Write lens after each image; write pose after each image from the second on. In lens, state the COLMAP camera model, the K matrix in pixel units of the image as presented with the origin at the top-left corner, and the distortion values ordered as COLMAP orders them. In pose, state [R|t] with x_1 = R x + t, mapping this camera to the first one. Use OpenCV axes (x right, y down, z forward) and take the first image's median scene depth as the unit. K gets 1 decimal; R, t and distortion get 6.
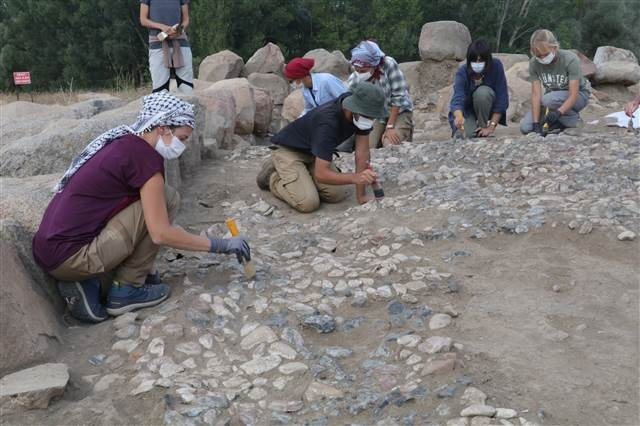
lens RADIAL K [[808.4, 0, 320.0], [0, 808.4, 213.0], [0, 0, 1]] dist [-0.026142, 0.358778]
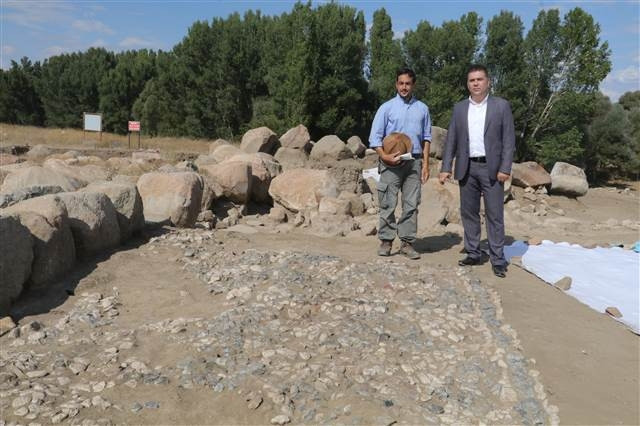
lens RADIAL K [[635.9, 0, 317.0], [0, 635.9, 216.6], [0, 0, 1]] dist [-0.130921, 0.252406]
pose [[0.986846, 0.126934, -0.100111, 0.362349], [-0.131081, 0.990719, -0.035967, -0.164017], [0.094616, 0.048617, 0.994326, 0.124351]]
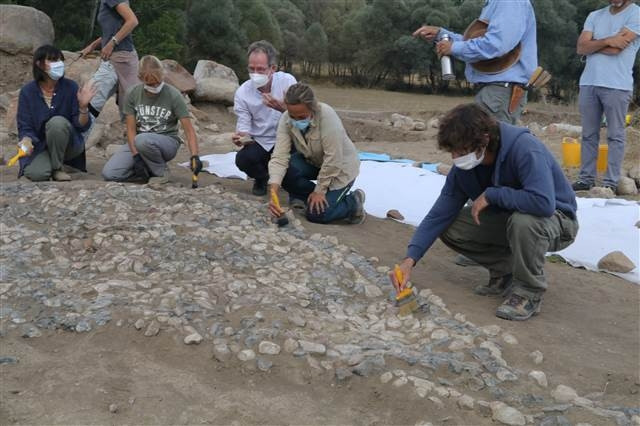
lens RADIAL K [[955.6, 0, 320.0], [0, 955.6, 213.0], [0, 0, 1]] dist [0.043799, 0.537167]
pose [[0.897651, 0.038666, 0.439008, 0.013385], [-0.033777, 0.999250, -0.018945, -0.077190], [-0.439411, 0.002178, 0.898284, -0.045647]]
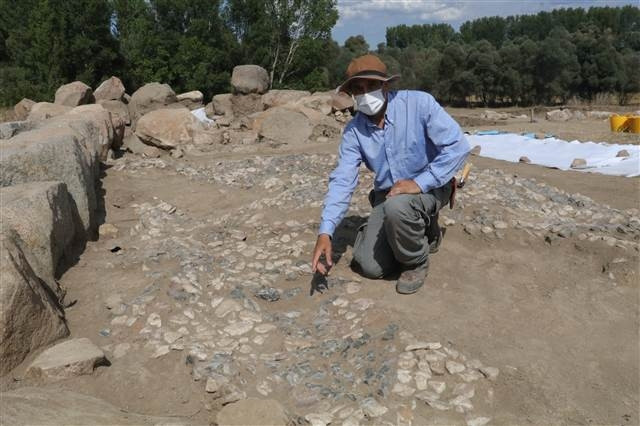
lens RADIAL K [[603.9, 0, 320.0], [0, 603.9, 213.0], [0, 0, 1]] dist [-0.145412, 0.220529]
pose [[0.955308, -0.025685, 0.294494, -0.137676], [0.021768, 0.999626, 0.016574, -0.010182], [-0.294810, -0.009423, 0.955510, 0.004366]]
